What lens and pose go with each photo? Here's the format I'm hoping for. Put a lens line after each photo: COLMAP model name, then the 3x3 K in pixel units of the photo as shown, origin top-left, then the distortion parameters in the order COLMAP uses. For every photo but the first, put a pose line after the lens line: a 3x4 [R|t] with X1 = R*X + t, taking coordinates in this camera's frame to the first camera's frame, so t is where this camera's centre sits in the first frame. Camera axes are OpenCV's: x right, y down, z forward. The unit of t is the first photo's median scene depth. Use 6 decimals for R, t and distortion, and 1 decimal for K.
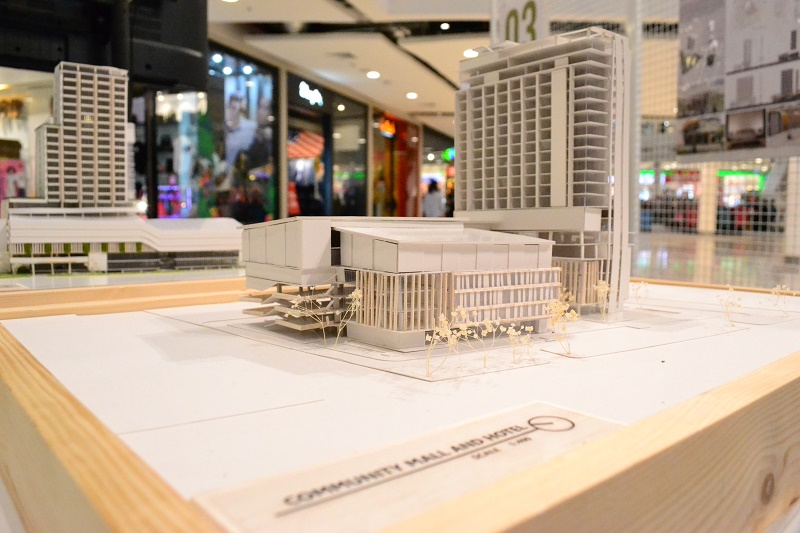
lens RADIAL K [[629.5, 0, 393.5], [0, 629.5, 260.9], [0, 0, 1]] dist [-0.089817, 0.023249]
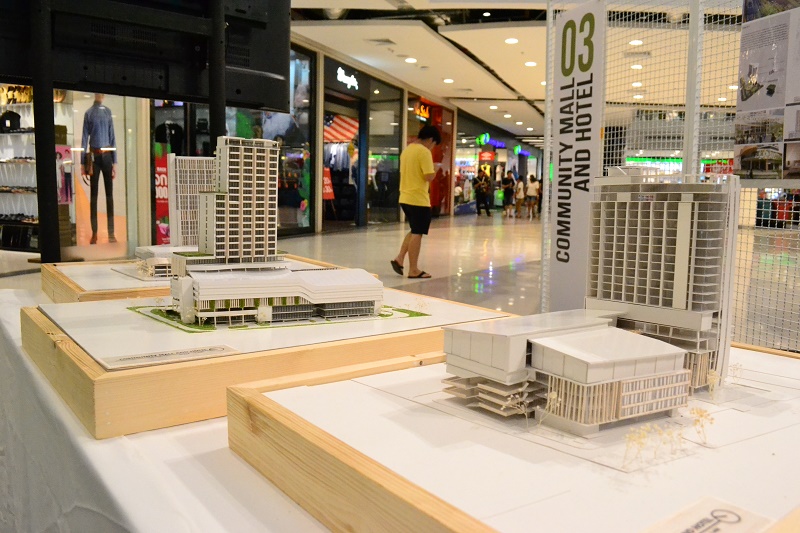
lens RADIAL K [[629.5, 0, 398.0], [0, 629.5, 272.0], [0, 0, 1]] dist [-0.089817, 0.023249]
pose [[0.998780, 0.023318, -0.043521, -0.161795], [-0.021564, 0.998954, 0.040334, -0.125164], [0.044416, -0.039346, 0.998238, -0.180981]]
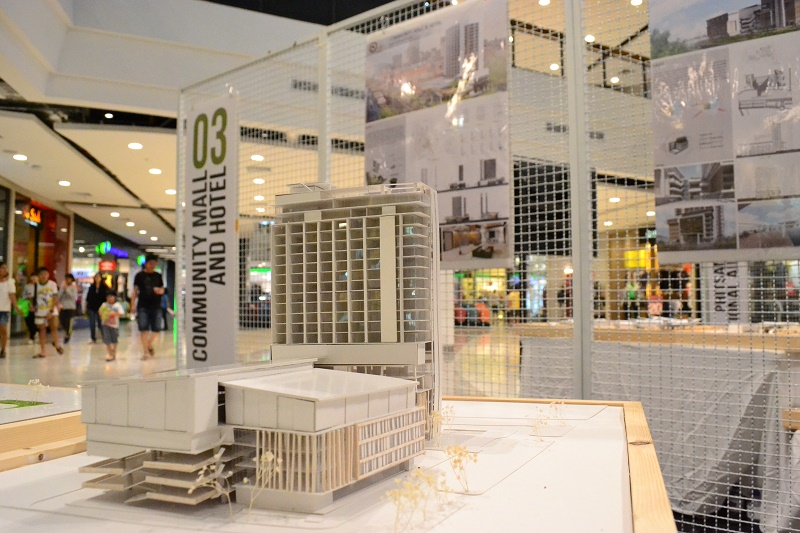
lens RADIAL K [[629.5, 0, 396.7], [0, 629.5, 270.7], [0, 0, 1]] dist [-0.089817, 0.023249]
pose [[0.863108, 0.024354, 0.504433, -0.168691], [0.046097, 0.990868, -0.126712, -0.044575], [-0.502912, 0.132619, 0.854103, 0.037325]]
